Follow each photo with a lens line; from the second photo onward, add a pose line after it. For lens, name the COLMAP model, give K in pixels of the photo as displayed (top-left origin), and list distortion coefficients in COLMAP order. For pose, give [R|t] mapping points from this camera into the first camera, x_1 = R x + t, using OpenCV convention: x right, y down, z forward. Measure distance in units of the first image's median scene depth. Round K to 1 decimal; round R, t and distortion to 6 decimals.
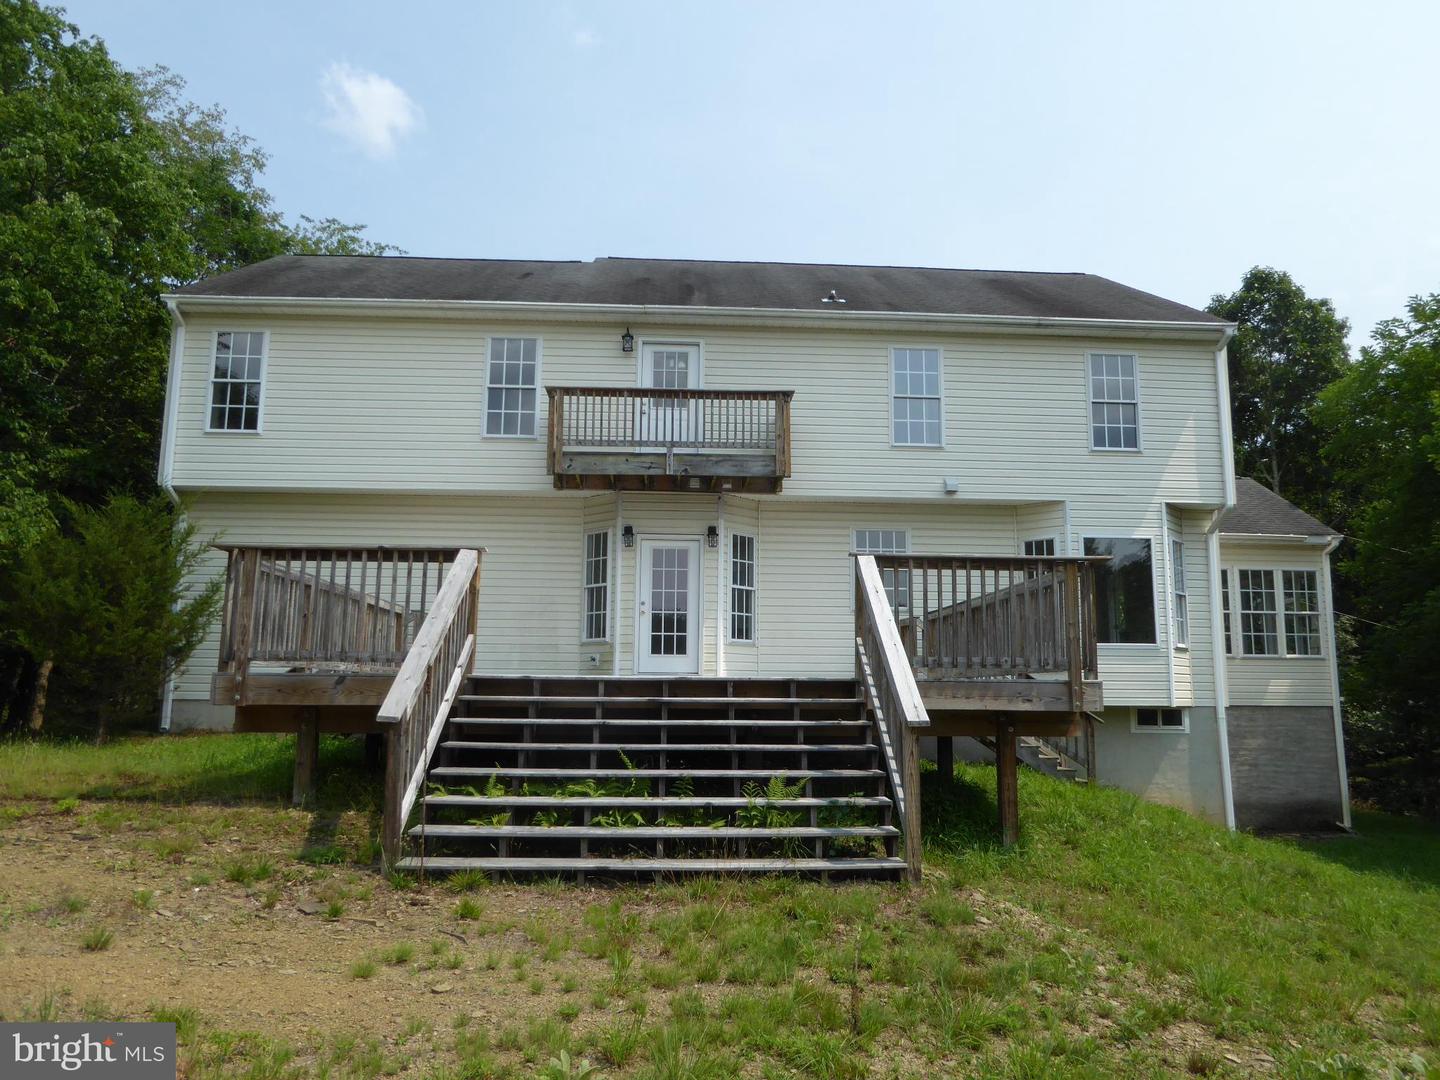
lens RADIAL K [[987.9, 0, 719.6], [0, 987.9, 587.4], [0, 0, 1]] dist [-0.010477, -0.000388]
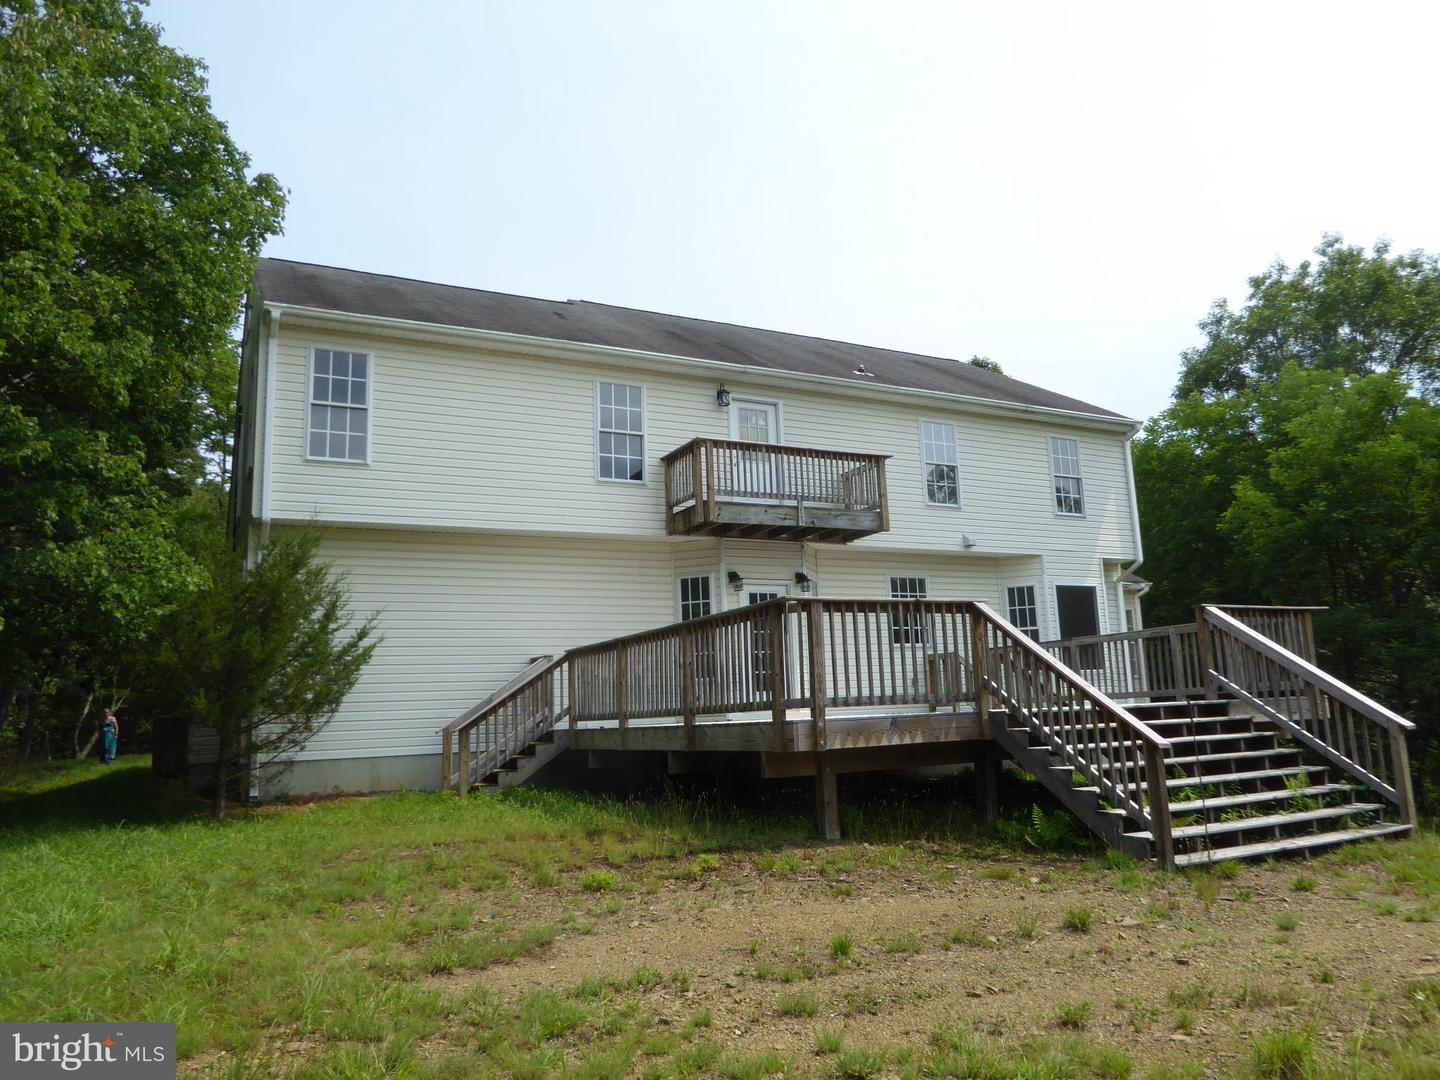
lens RADIAL K [[1025.9, 0, 733.4], [0, 1025.9, 538.6], [0, 0, 1]] dist [-0.026719, 0.004433]
pose [[0.910773, 0.027816, 0.411970, -0.530056], [0.004173, 0.997057, -0.076545, -0.013158], [-0.412887, 0.071435, 0.907977, 0.007326]]
